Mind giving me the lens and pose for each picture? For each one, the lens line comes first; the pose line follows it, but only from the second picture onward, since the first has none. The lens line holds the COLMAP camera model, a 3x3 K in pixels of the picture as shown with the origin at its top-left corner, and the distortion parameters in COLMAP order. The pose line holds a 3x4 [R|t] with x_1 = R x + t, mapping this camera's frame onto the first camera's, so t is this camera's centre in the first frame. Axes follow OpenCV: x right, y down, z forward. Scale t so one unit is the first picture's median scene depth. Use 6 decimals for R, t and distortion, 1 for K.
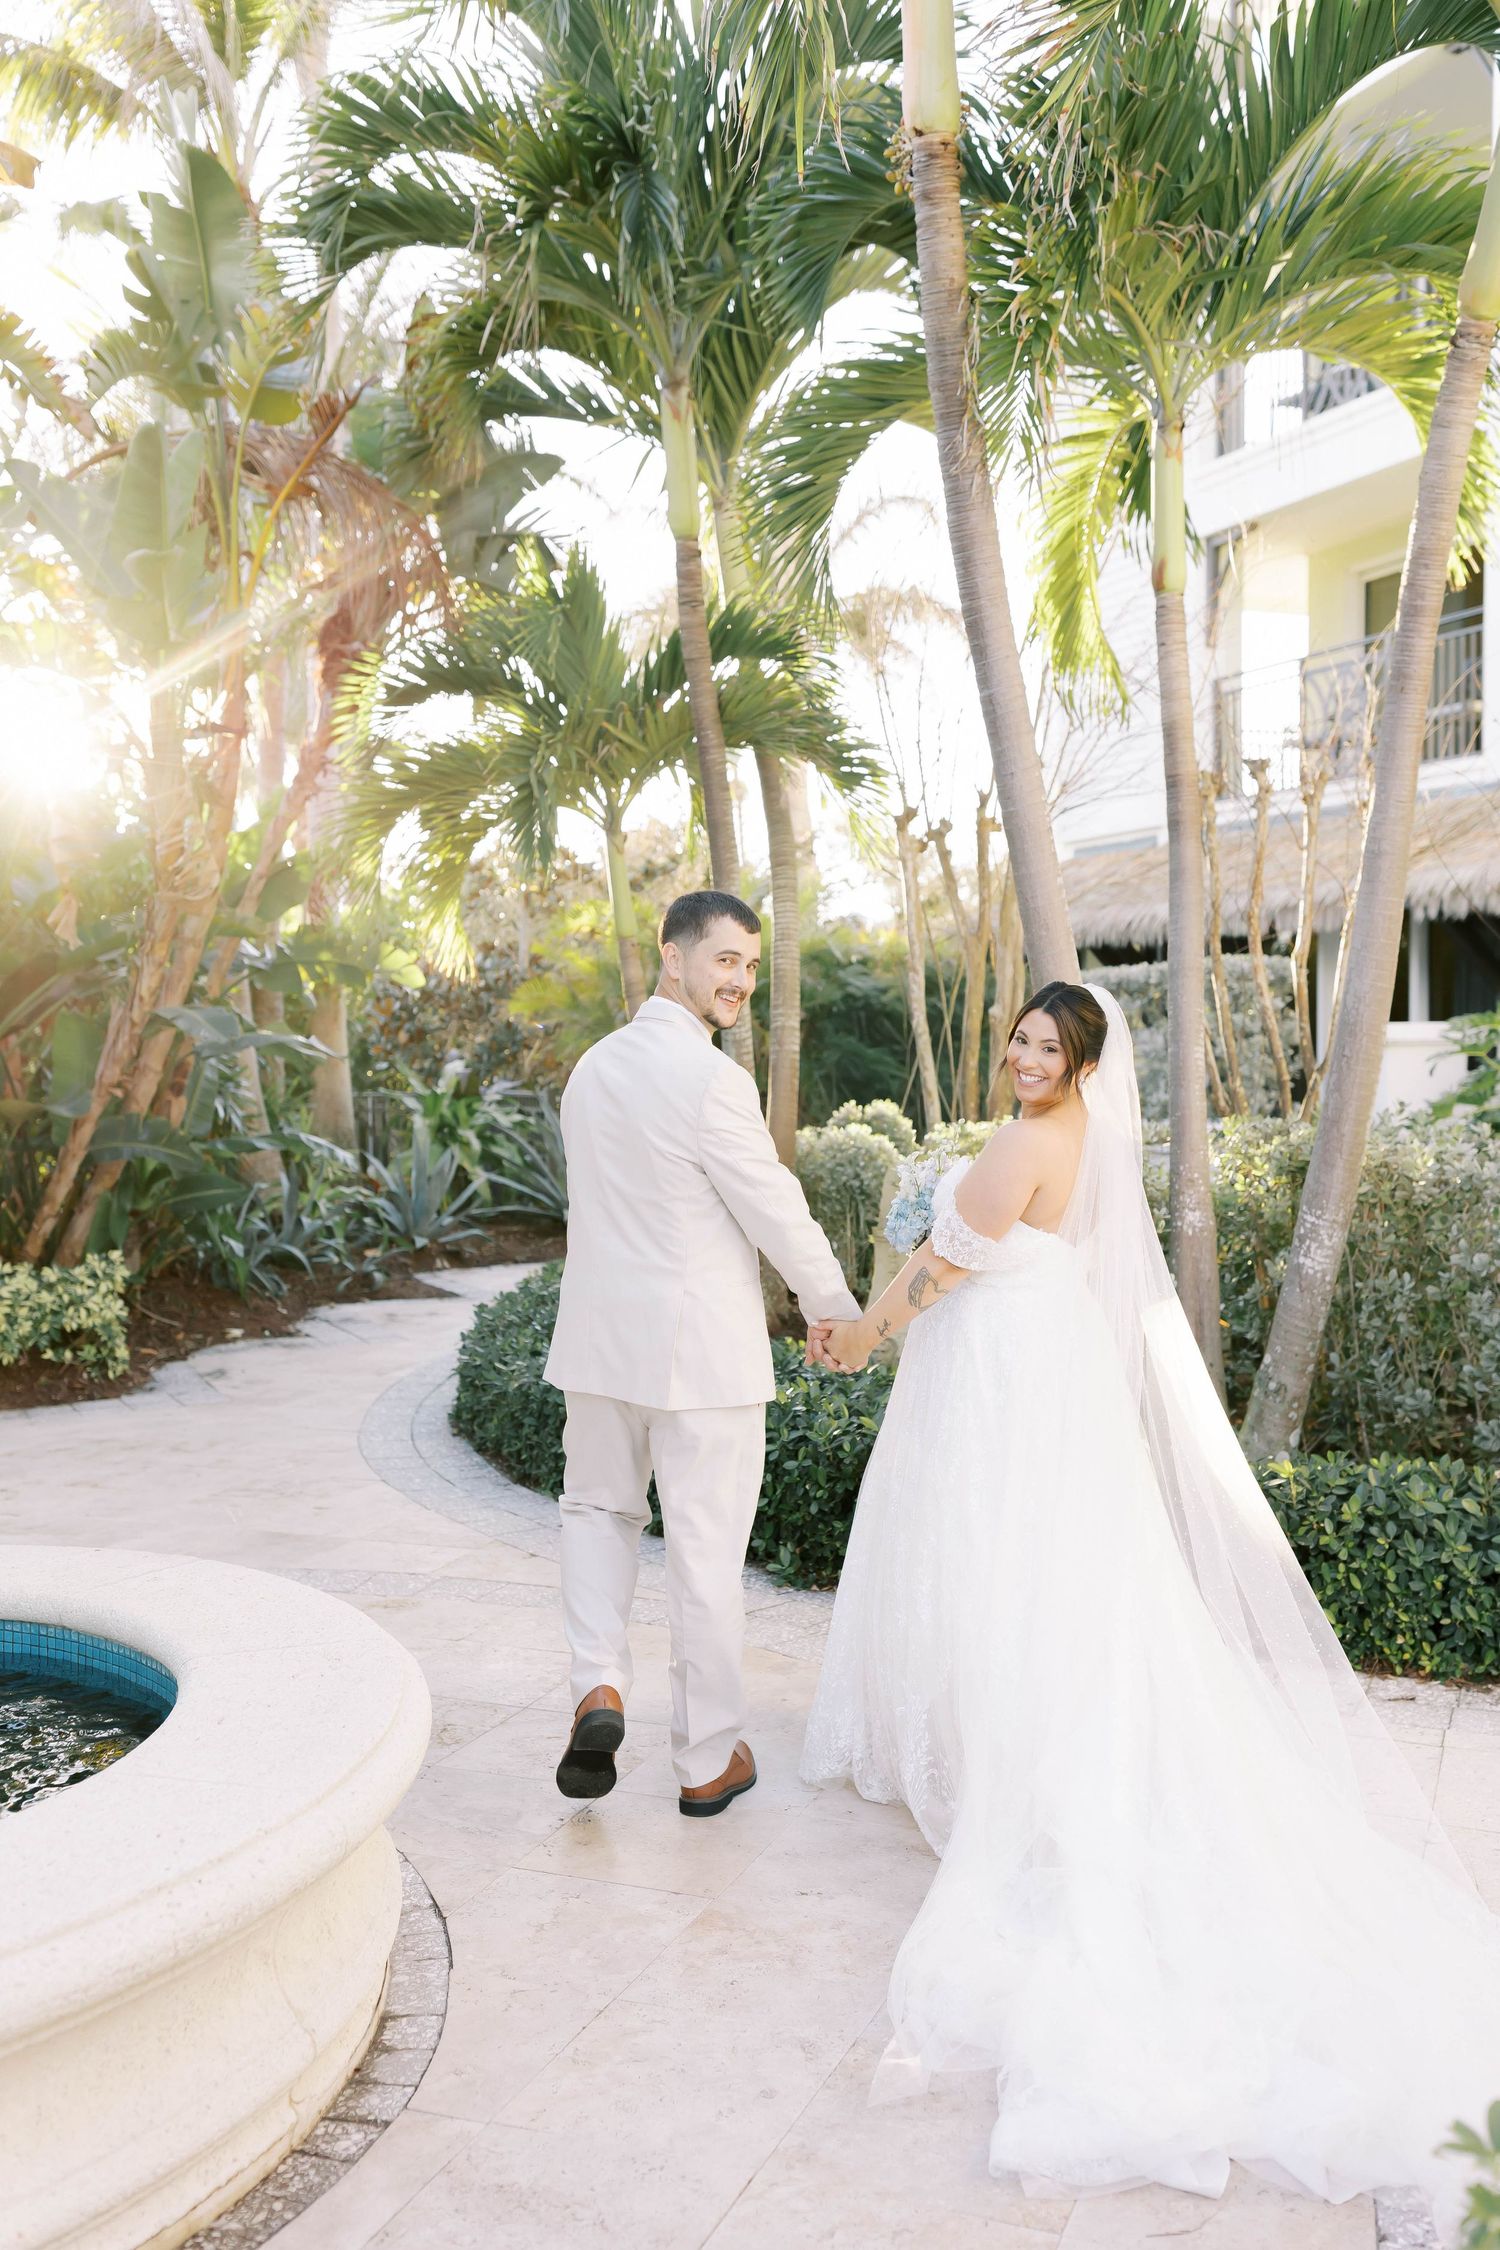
lens RADIAL K [[2103.4, 0, 750.0], [0, 2103.4, 1125.0], [0, 0, 1]] dist [0.107349, -0.117925]
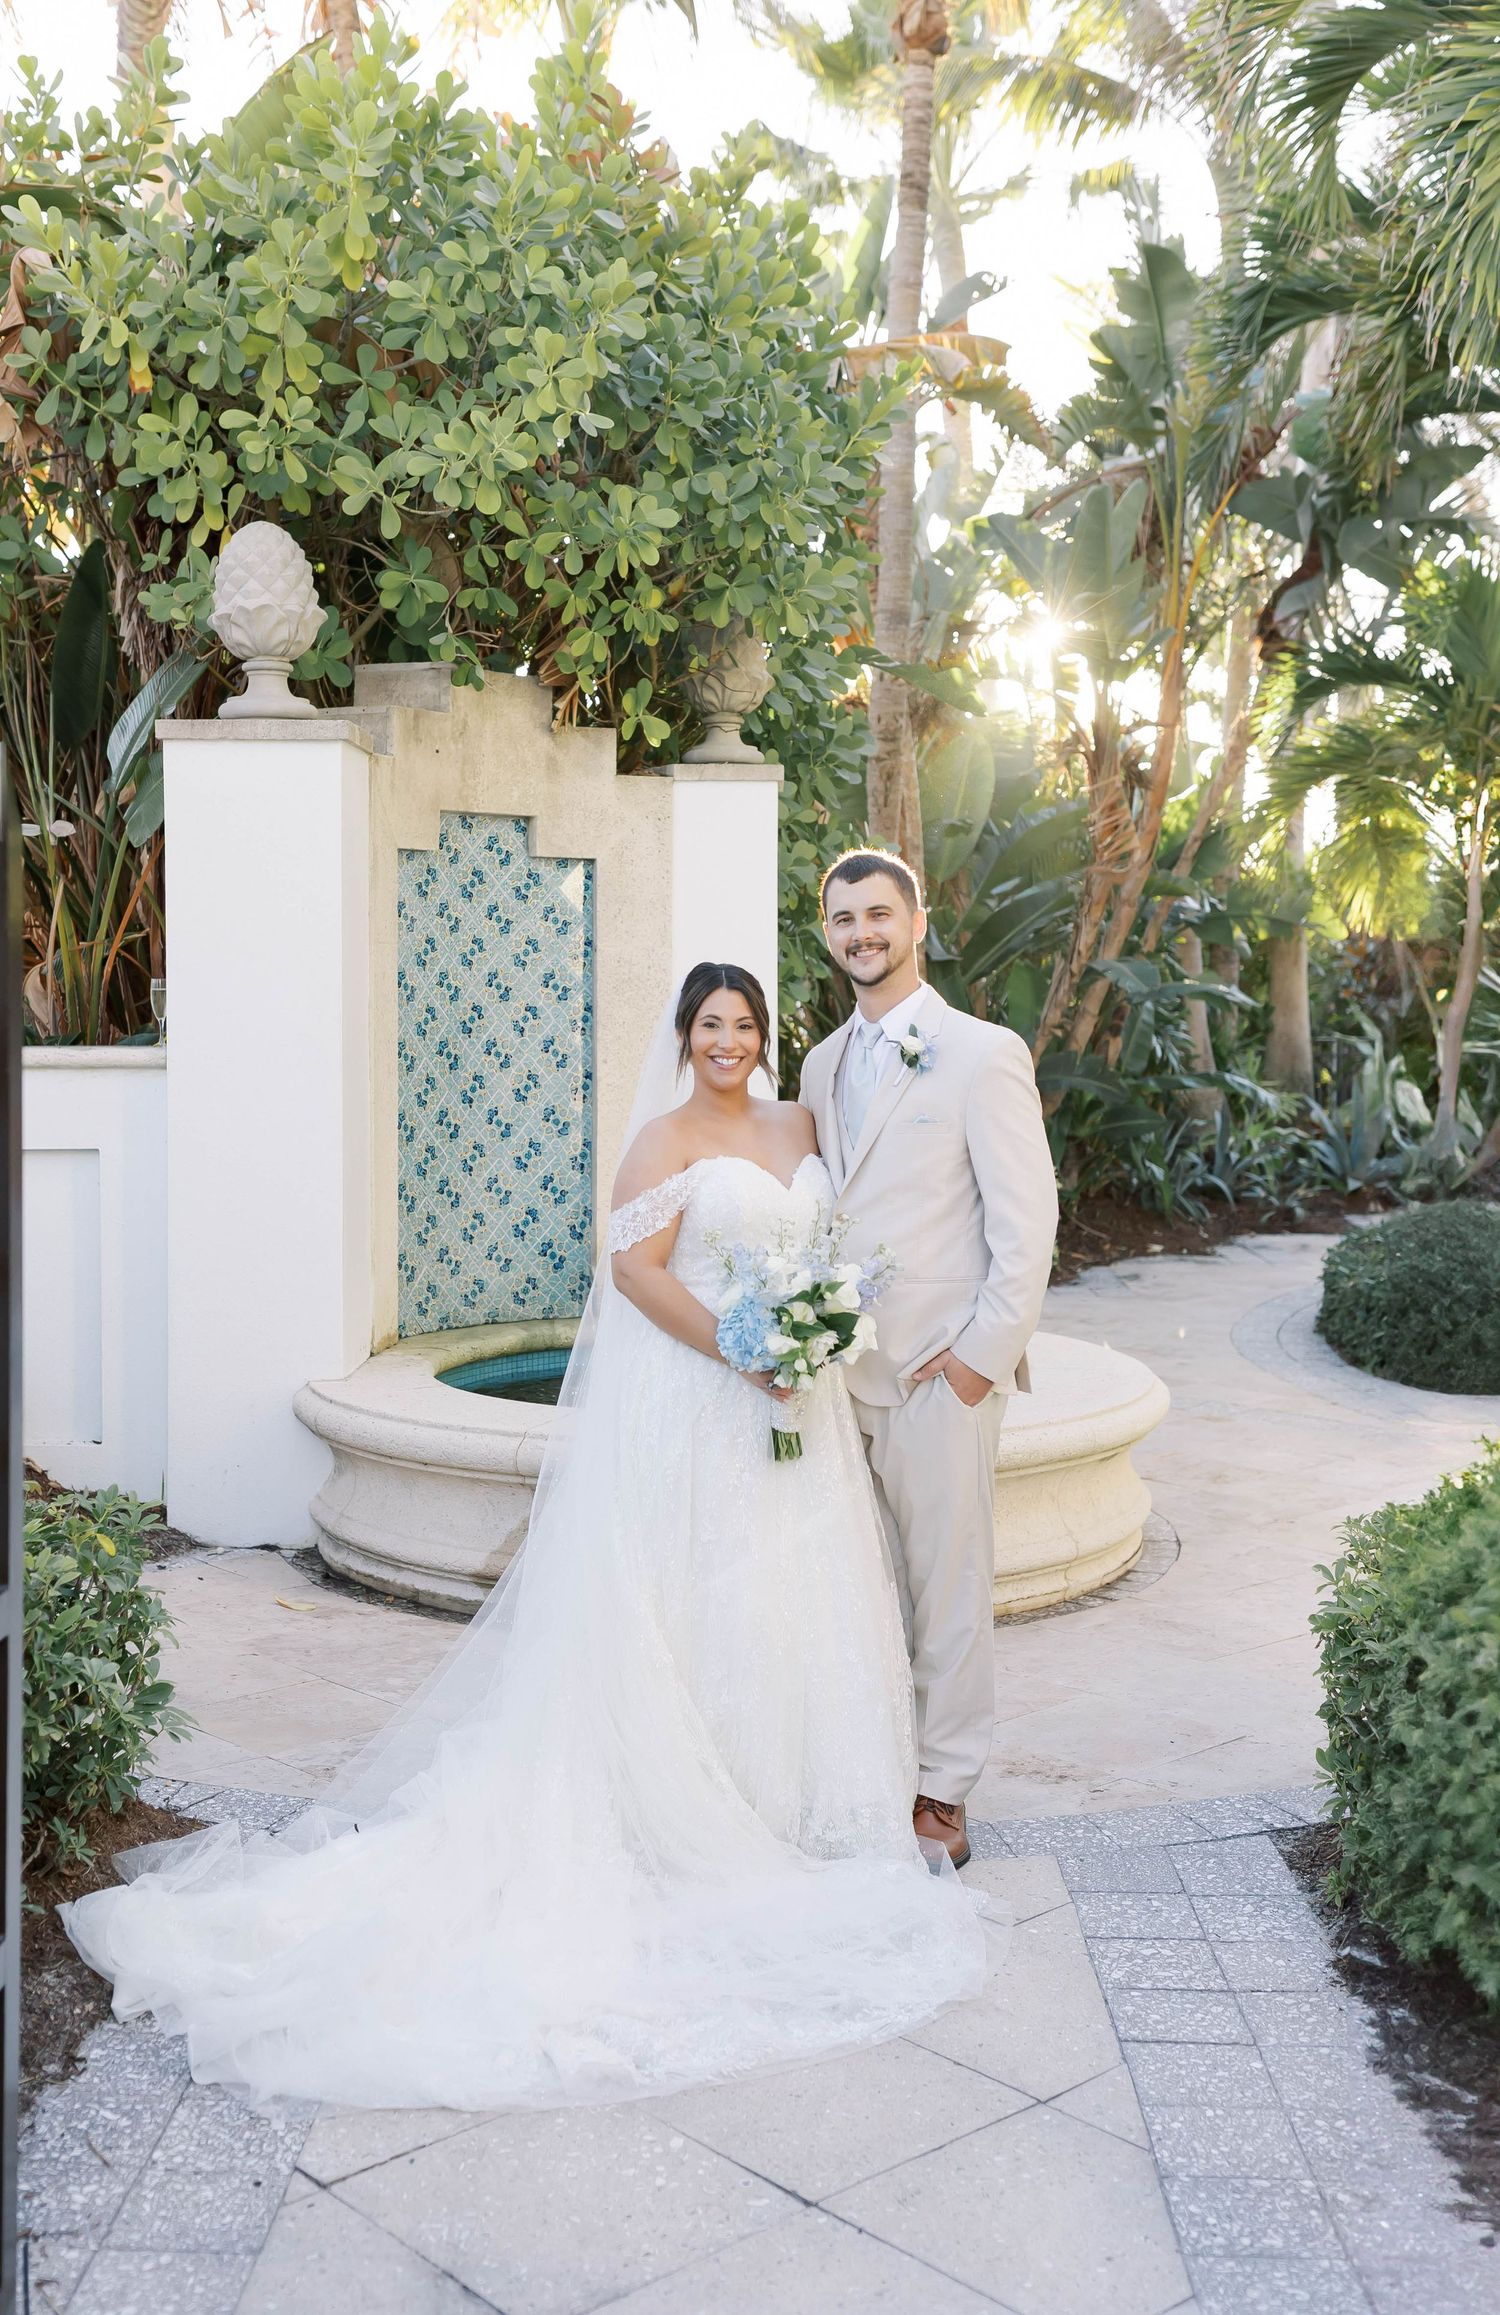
lens RADIAL K [[2494.2, 0, 664.3], [0, 2494.2, 1048.7], [0, 0, 1]] dist [0.105400, 0.003348]
pose [[0.891065, 0.026113, -0.453124, 0.125771], [-0.030107, 0.999545, -0.001604, 0.002125], [0.452877, 0.015072, 0.891446, -0.309275]]
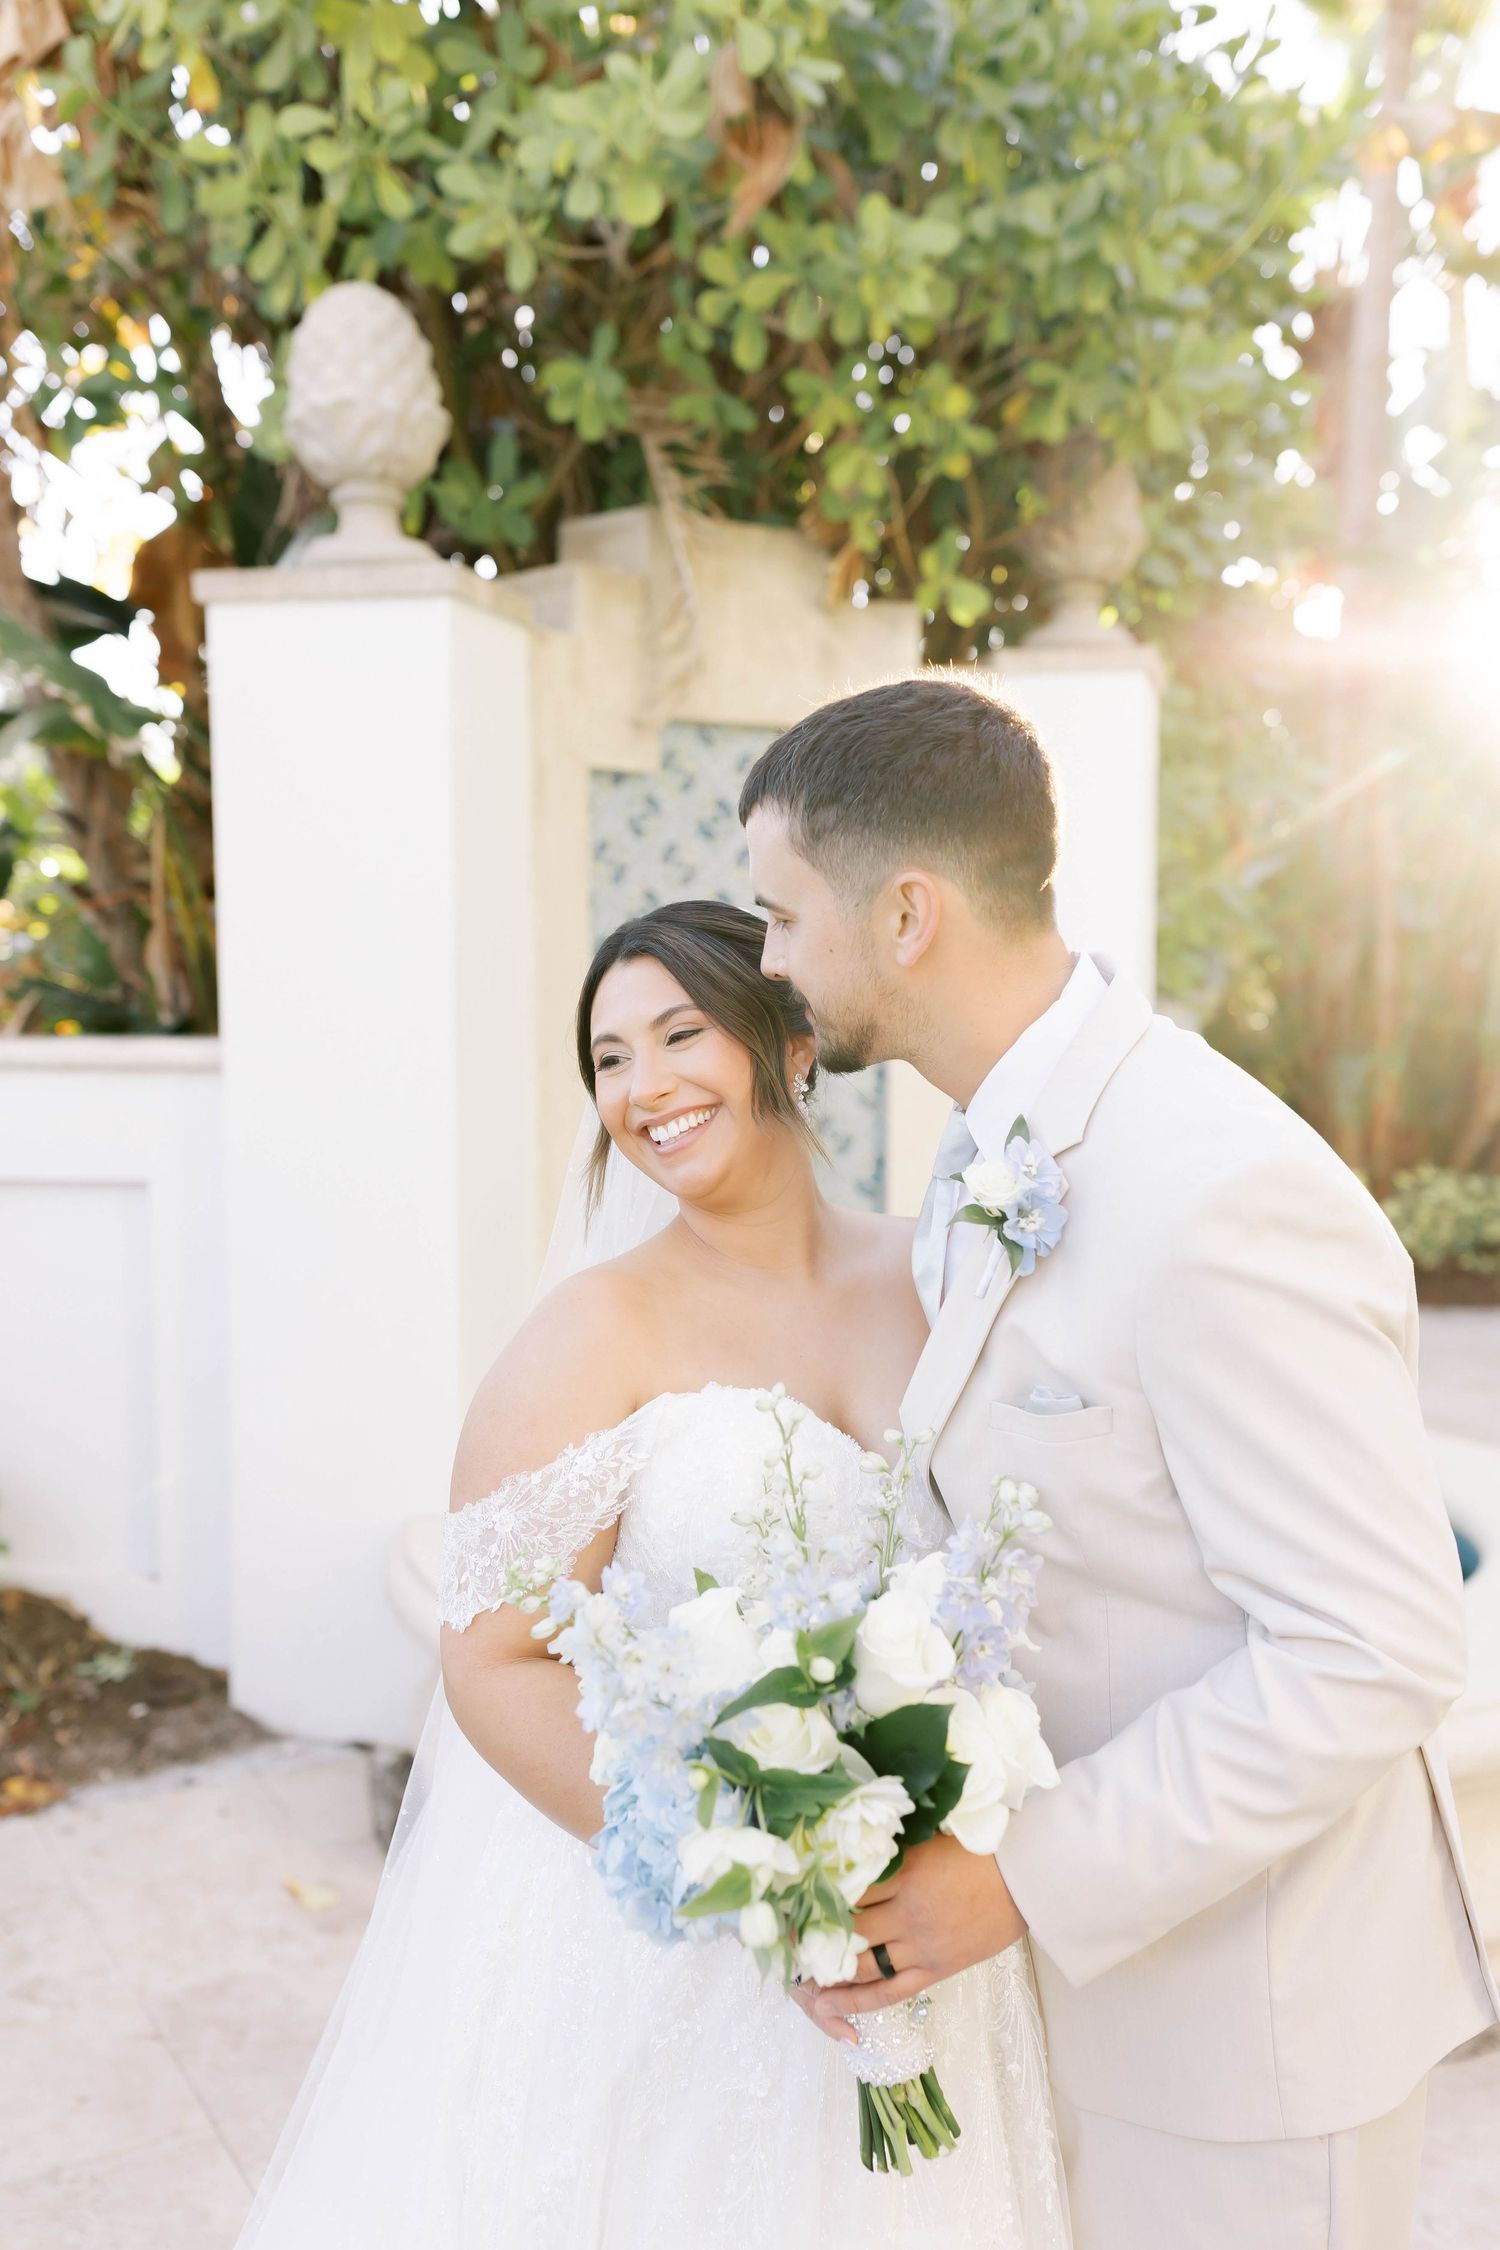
lens RADIAL K [[2103.4, 0, 750.0], [0, 2103.4, 1125.0], [0, 0, 1]] dist [0.107349, -0.117925]
pose [[0.780636, 0.060174, -0.622083, 0.037238], [-0.033085, 0.997937, 0.055012, -0.004820], [0.624110, -0.022362, 0.781017, -0.035128]]
